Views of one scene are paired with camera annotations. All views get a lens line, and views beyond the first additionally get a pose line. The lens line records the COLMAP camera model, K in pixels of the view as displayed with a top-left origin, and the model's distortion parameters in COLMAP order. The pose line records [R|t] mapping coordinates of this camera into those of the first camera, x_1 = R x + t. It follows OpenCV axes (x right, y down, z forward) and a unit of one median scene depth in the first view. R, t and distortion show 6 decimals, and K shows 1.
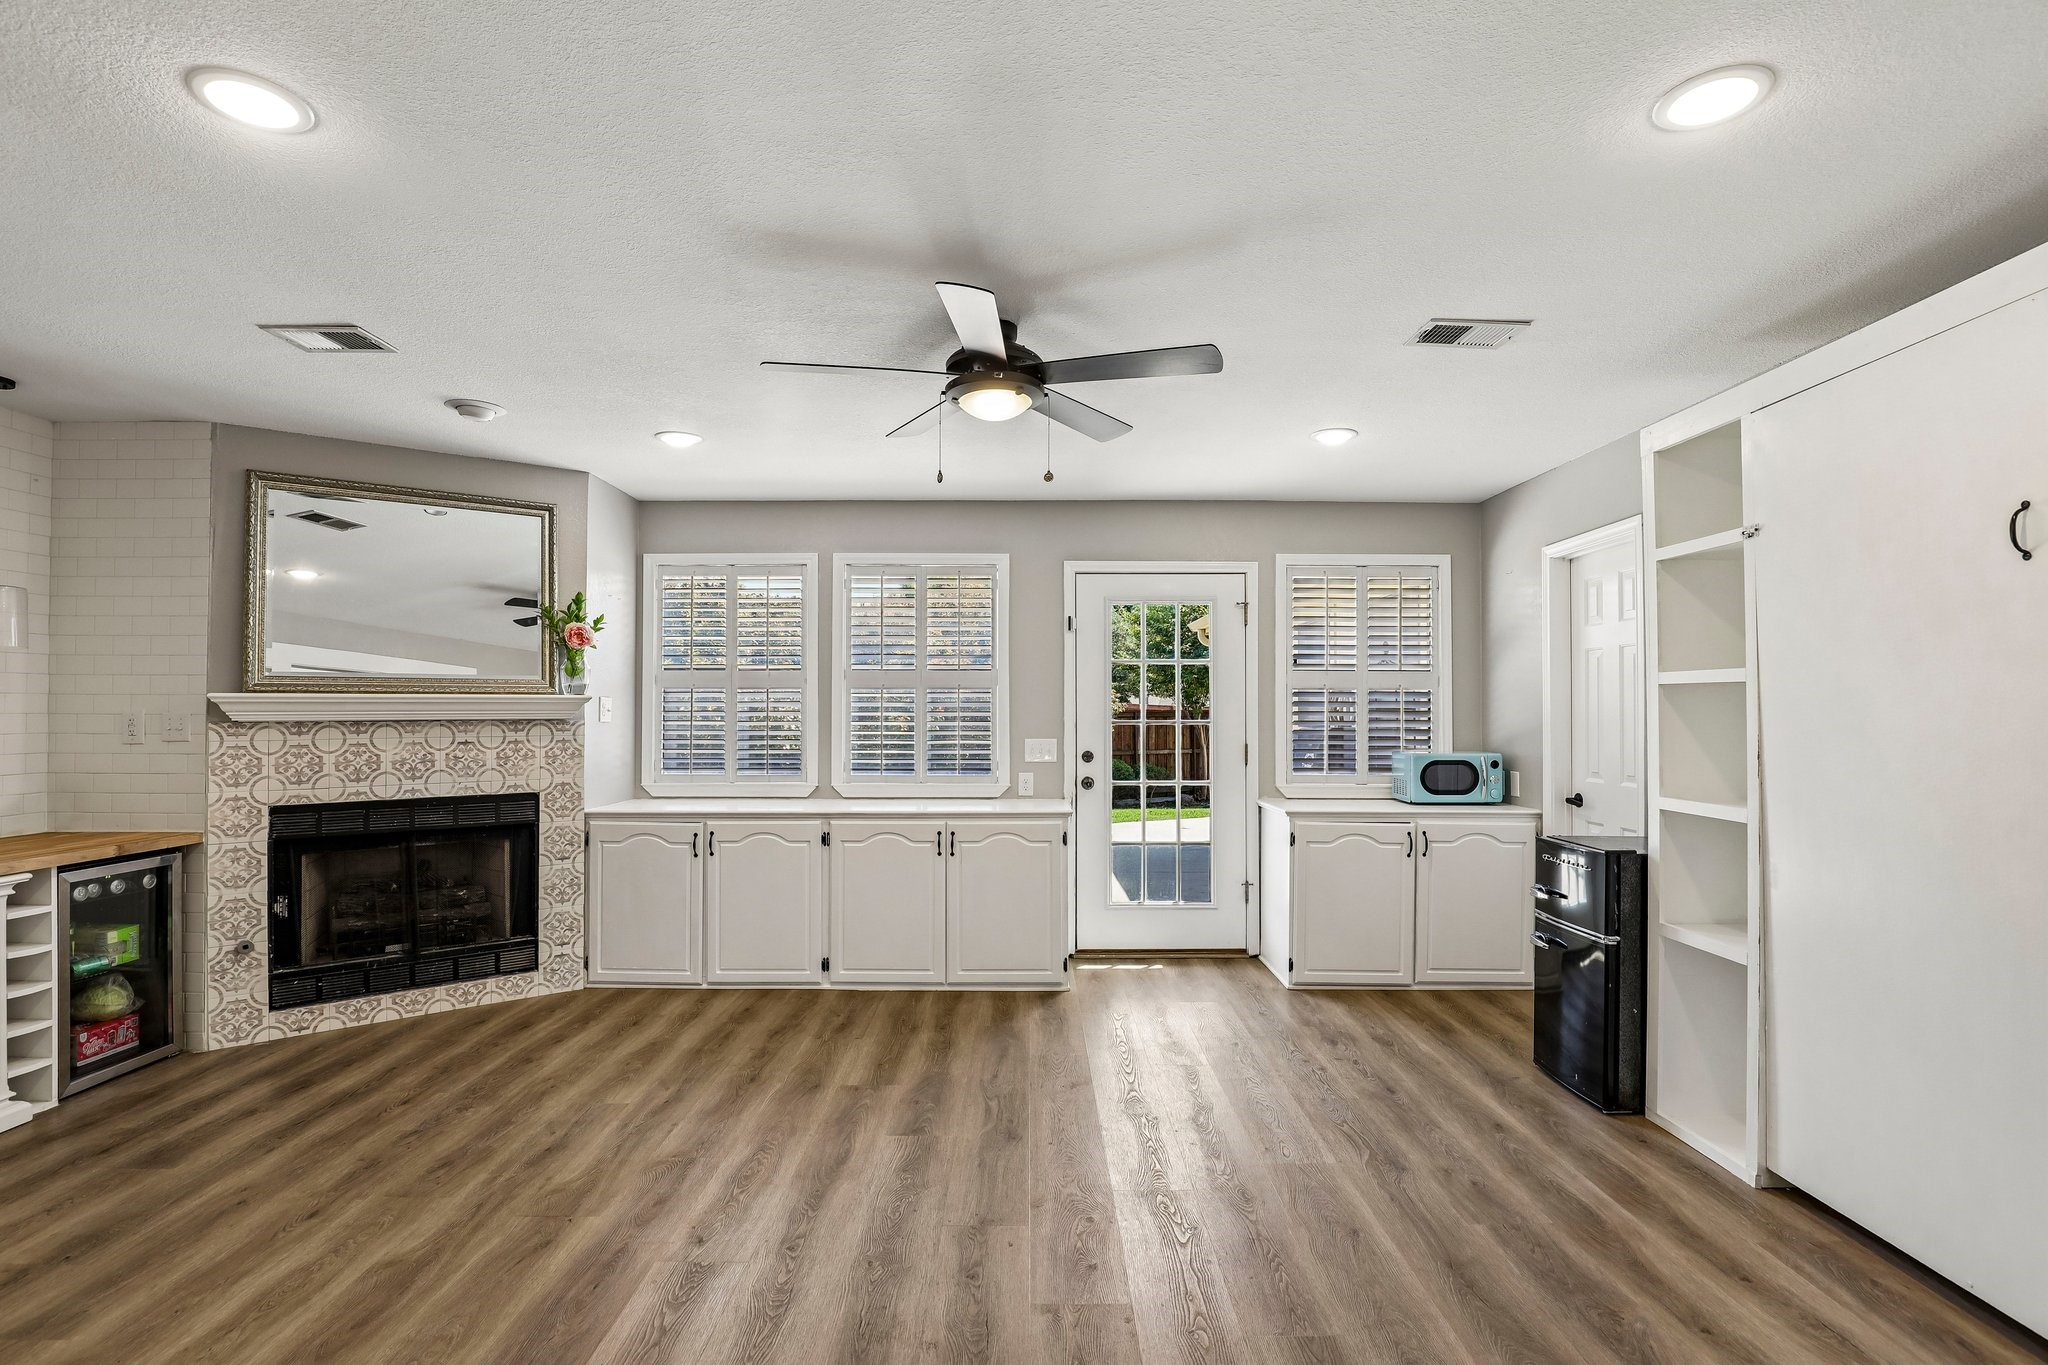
lens RADIAL K [[934.9, 0, 1024.4], [0, 934.9, 695.8], [0, 0, 1]] dist [-0.030567, 0.004324]
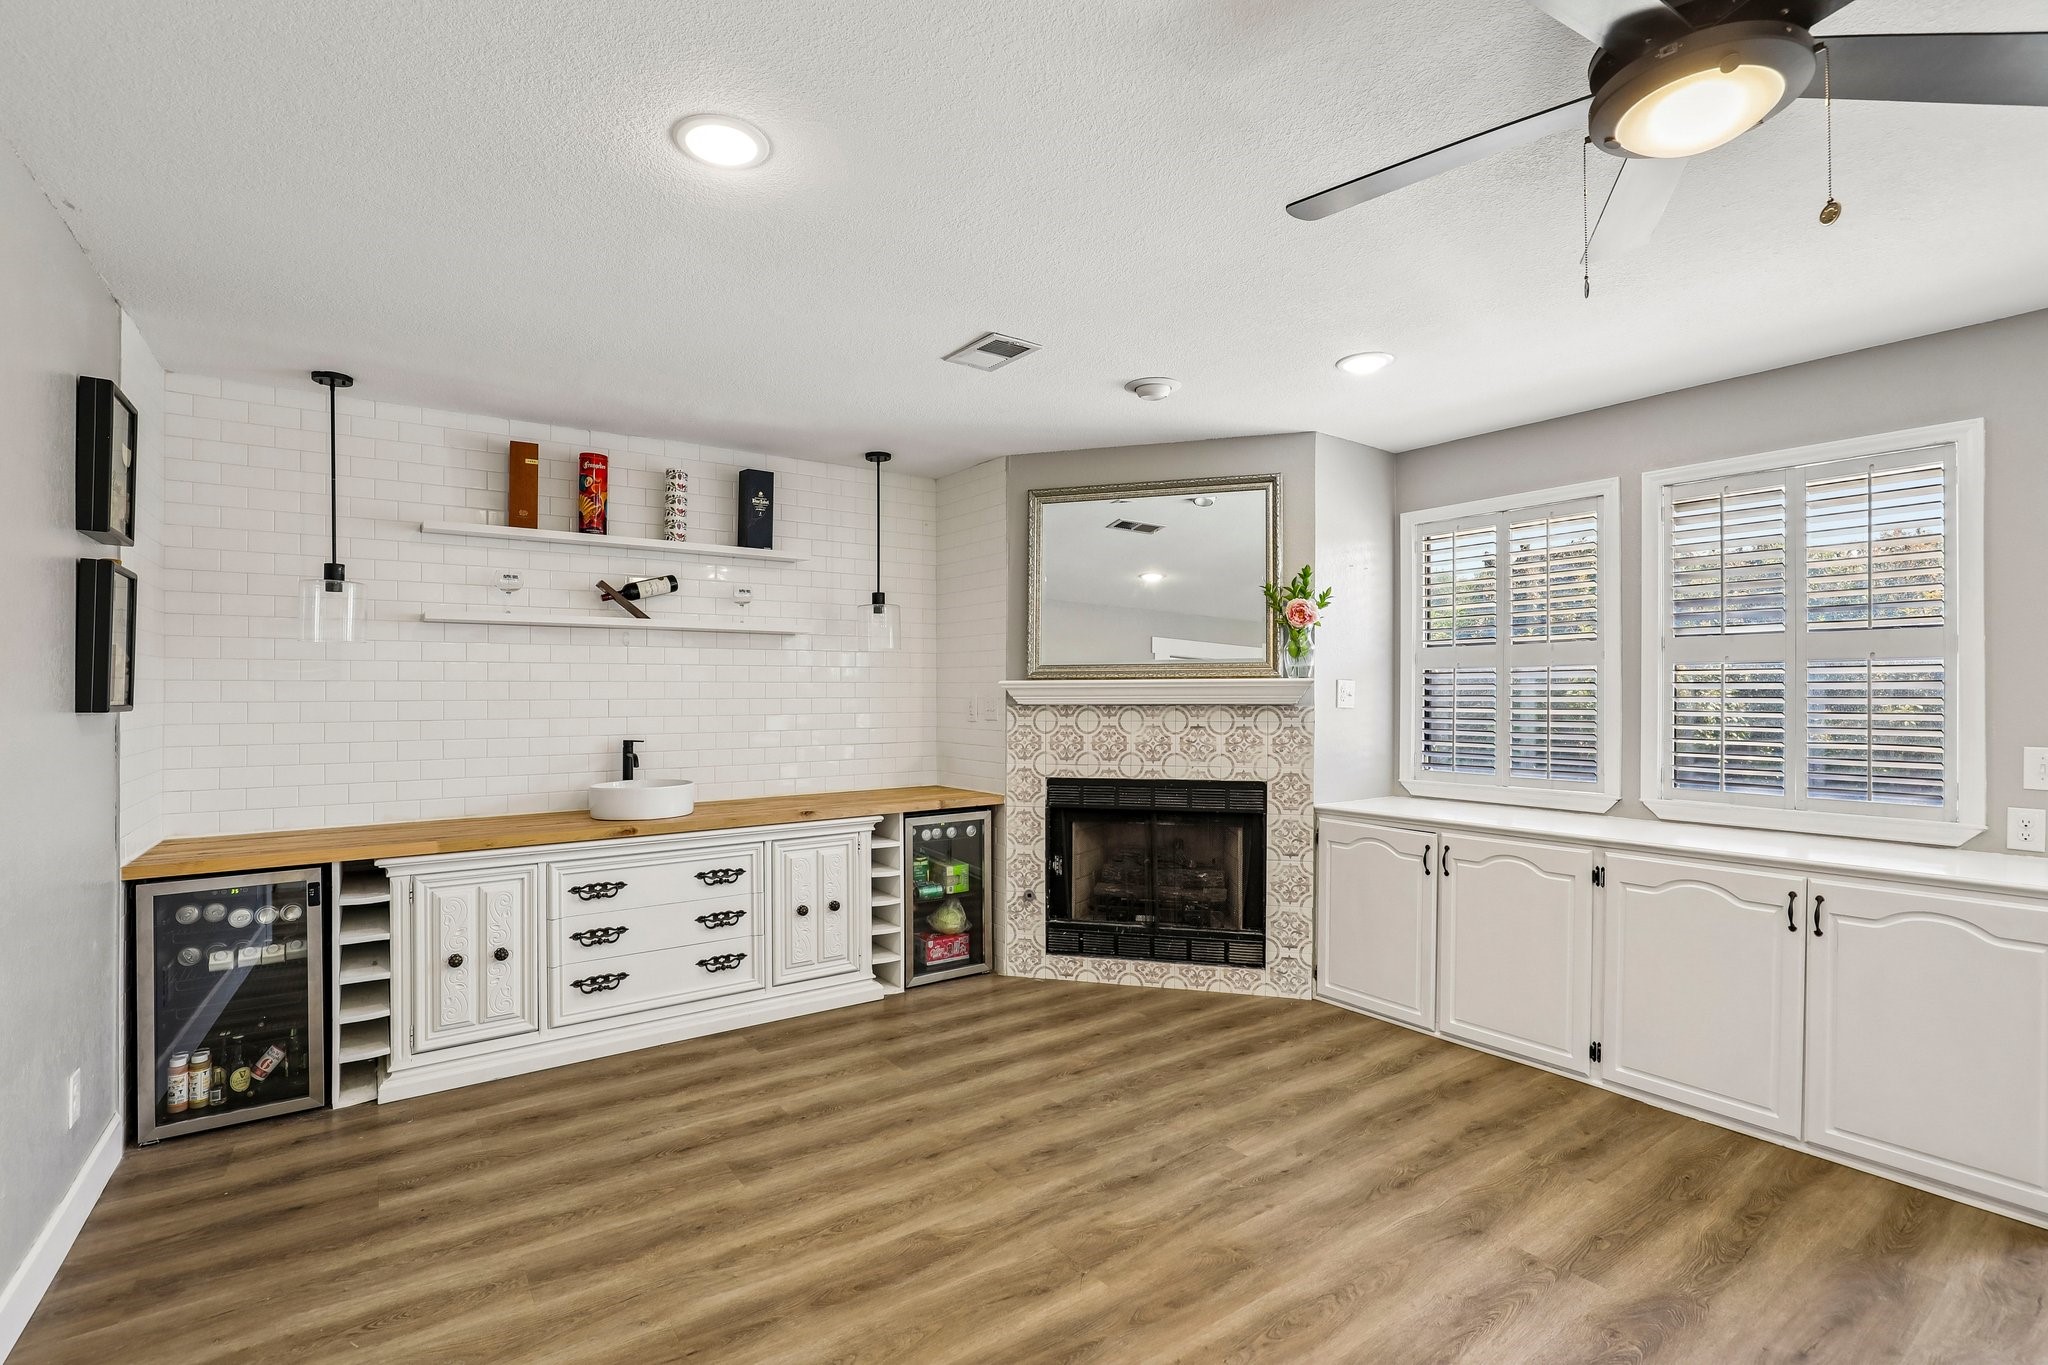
lens RADIAL K [[934.9, 0, 1034.5], [0, 934.9, 698.7], [0, 0, 1]] dist [-0.030567, 0.004324]
pose [[0.586698, 0.003603, -0.809797, 0.124766], [0.012877, 0.999822, 0.013778, 0.004002], [0.809703, -0.018511, 0.586548, 0.293440]]
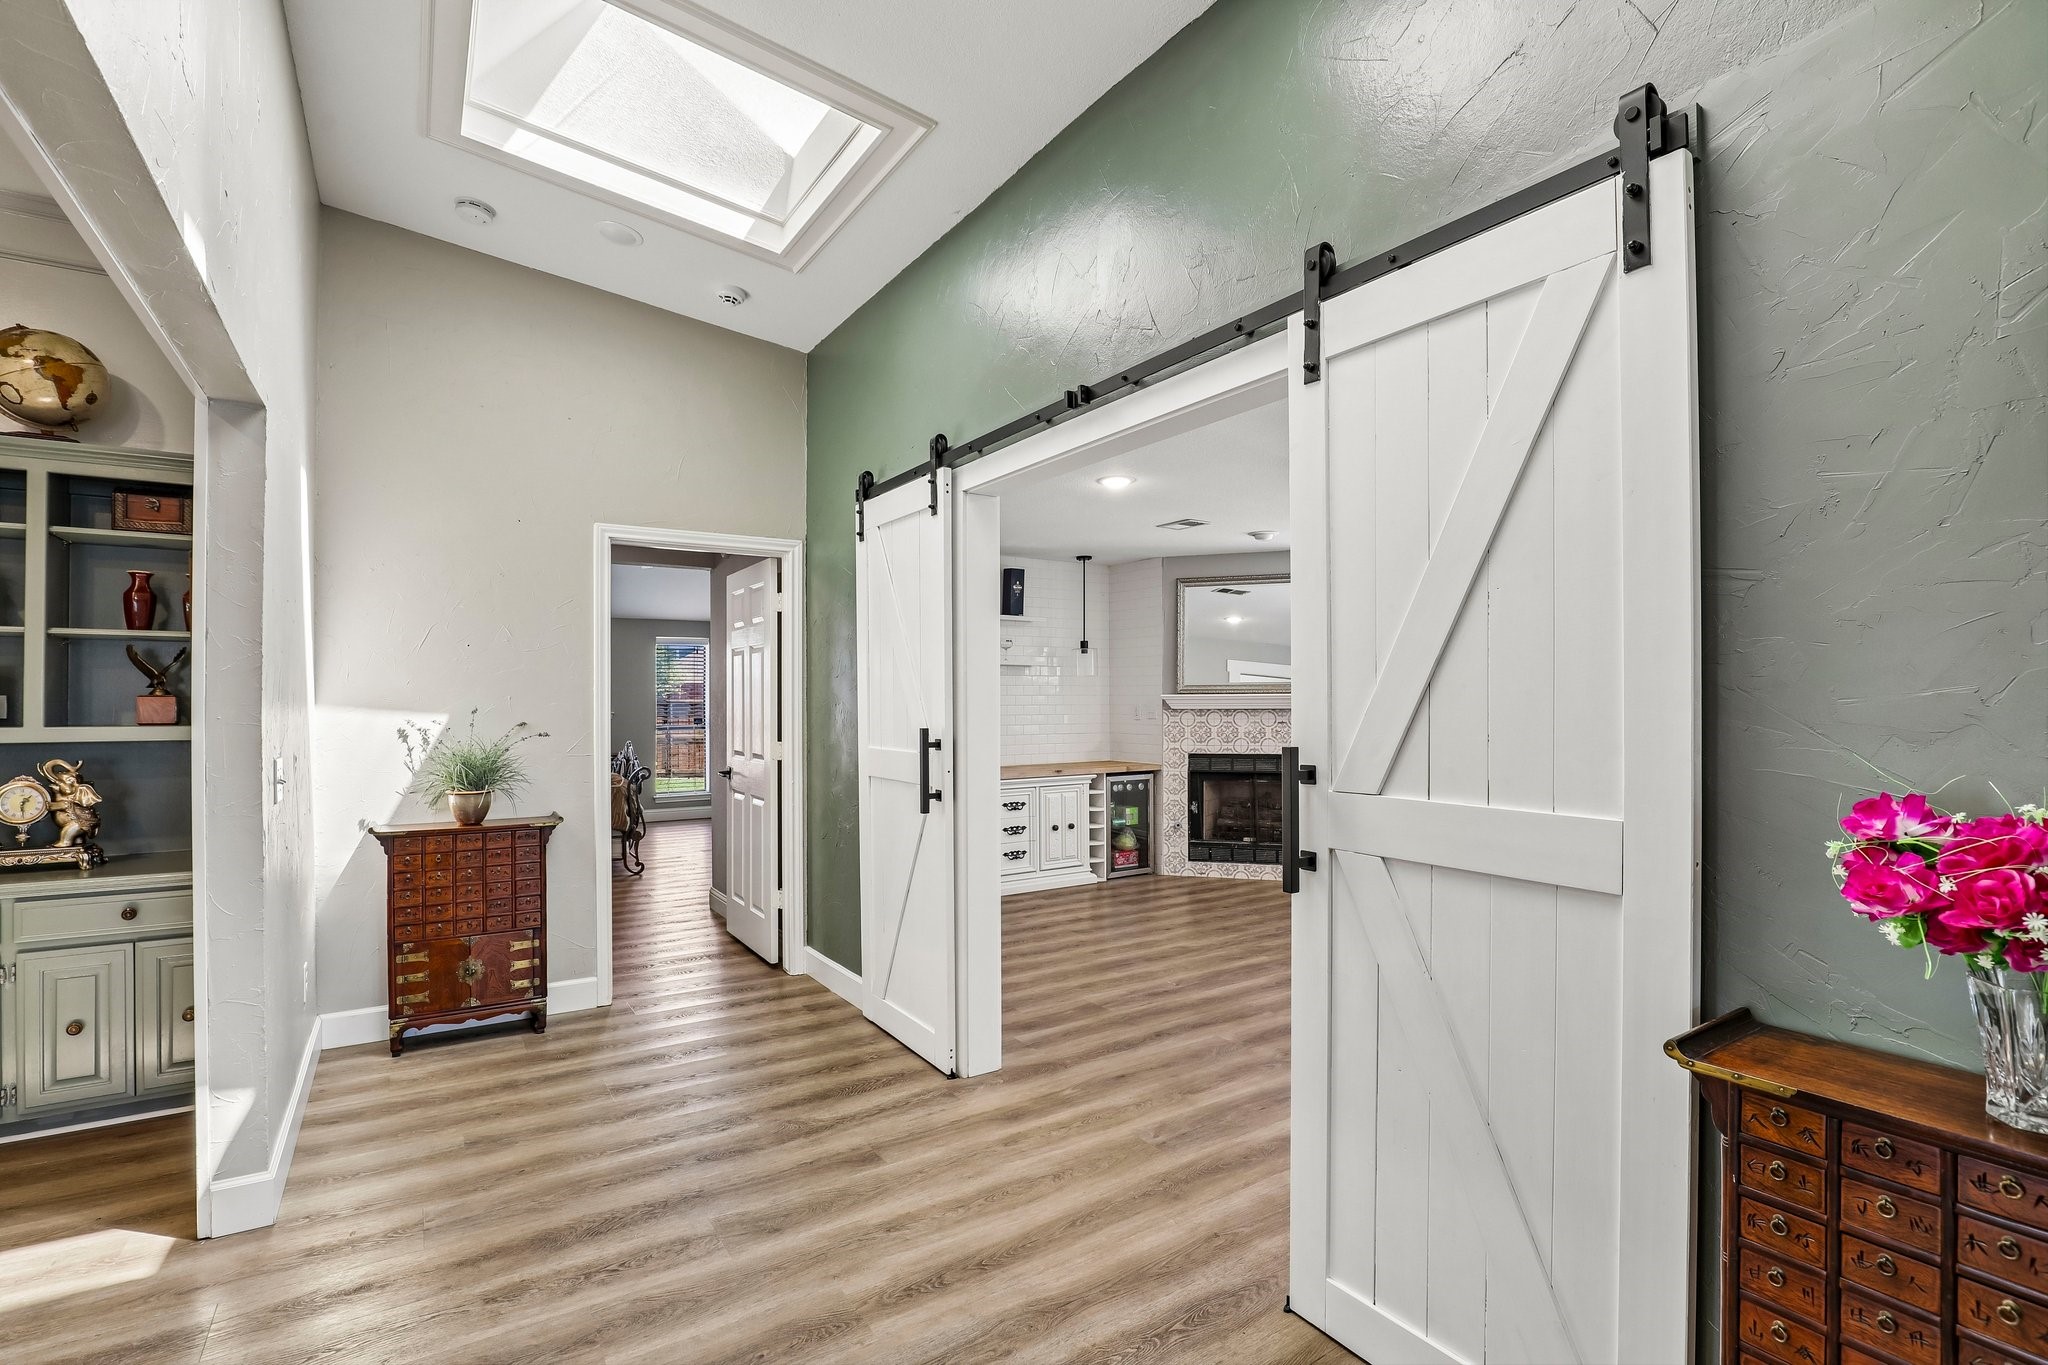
lens RADIAL K [[934.9, 0, 1031.5], [0, 934.9, 692.0], [0, 0, 1]] dist [-0.030567, 0.004324]
pose [[0.561264, -0.009761, -0.827579, 0.599184], [0.012955, 0.999912, -0.003007, -0.005909], [0.827535, -0.009033, 0.561341, -0.357691]]
